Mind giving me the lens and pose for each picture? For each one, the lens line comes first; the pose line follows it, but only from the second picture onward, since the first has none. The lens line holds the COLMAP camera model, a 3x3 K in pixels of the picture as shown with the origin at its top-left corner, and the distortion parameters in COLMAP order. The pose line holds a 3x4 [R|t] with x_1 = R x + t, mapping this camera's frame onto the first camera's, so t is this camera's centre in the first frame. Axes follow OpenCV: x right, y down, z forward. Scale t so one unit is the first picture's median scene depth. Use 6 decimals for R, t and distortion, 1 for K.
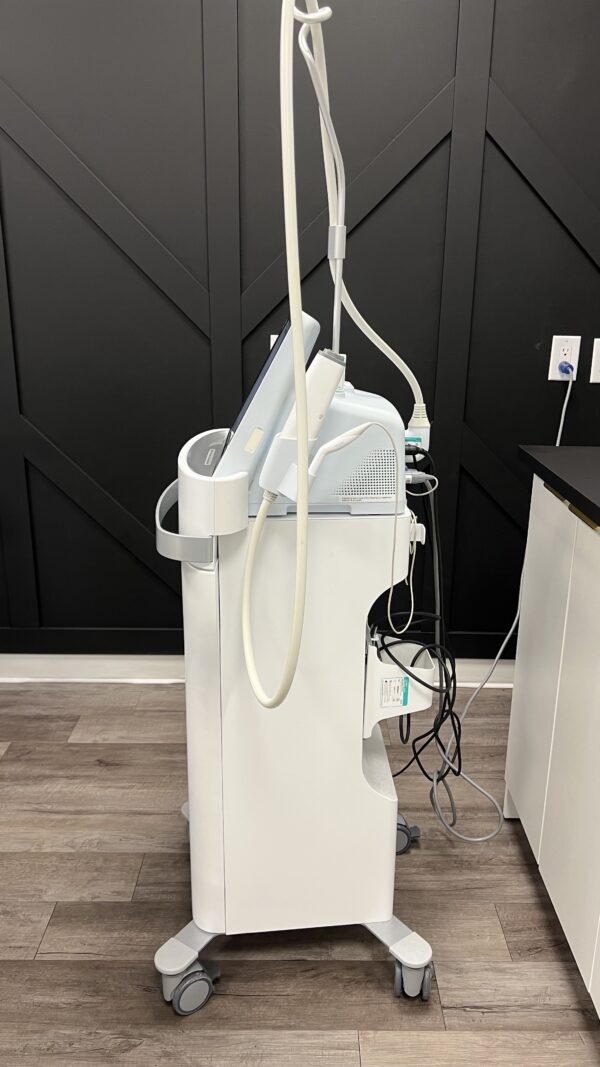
lens RADIAL K [[777.8, 0, 301.1], [0, 777.8, 531.6], [0, 0, 1]] dist [0.010227, -0.017850]
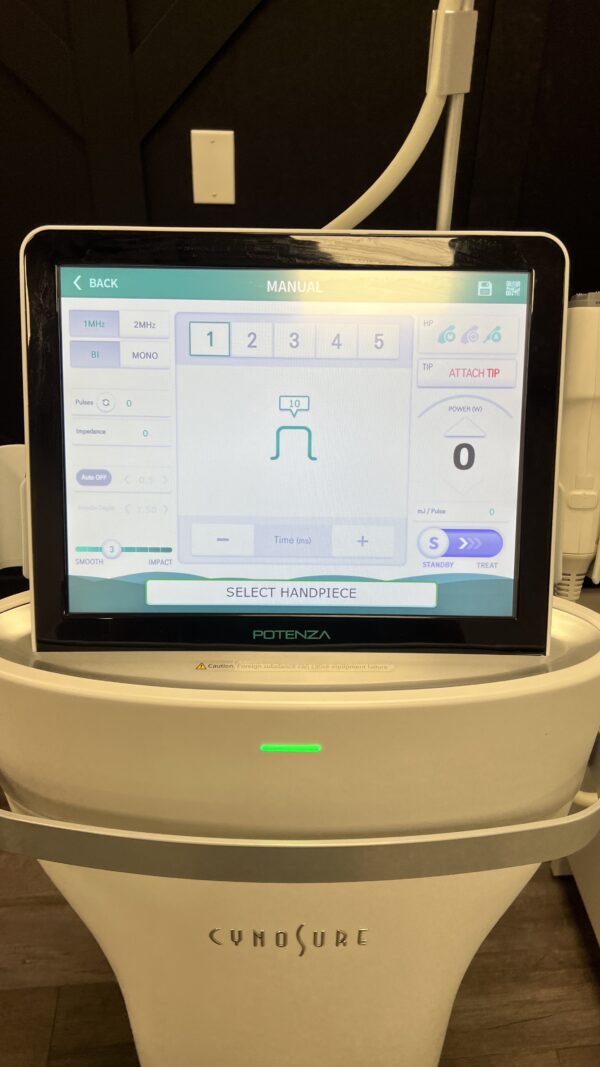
lens RADIAL K [[777.8, 0, 299.2], [0, 777.8, 535.2], [0, 0, 1]] dist [0.010227, -0.017850]
pose [[0.996858, -0.041974, 0.067172, -0.015433], [0.017825, 0.945173, 0.326083, -0.189613], [-0.077176, -0.323861, 0.942952, 0.443280]]
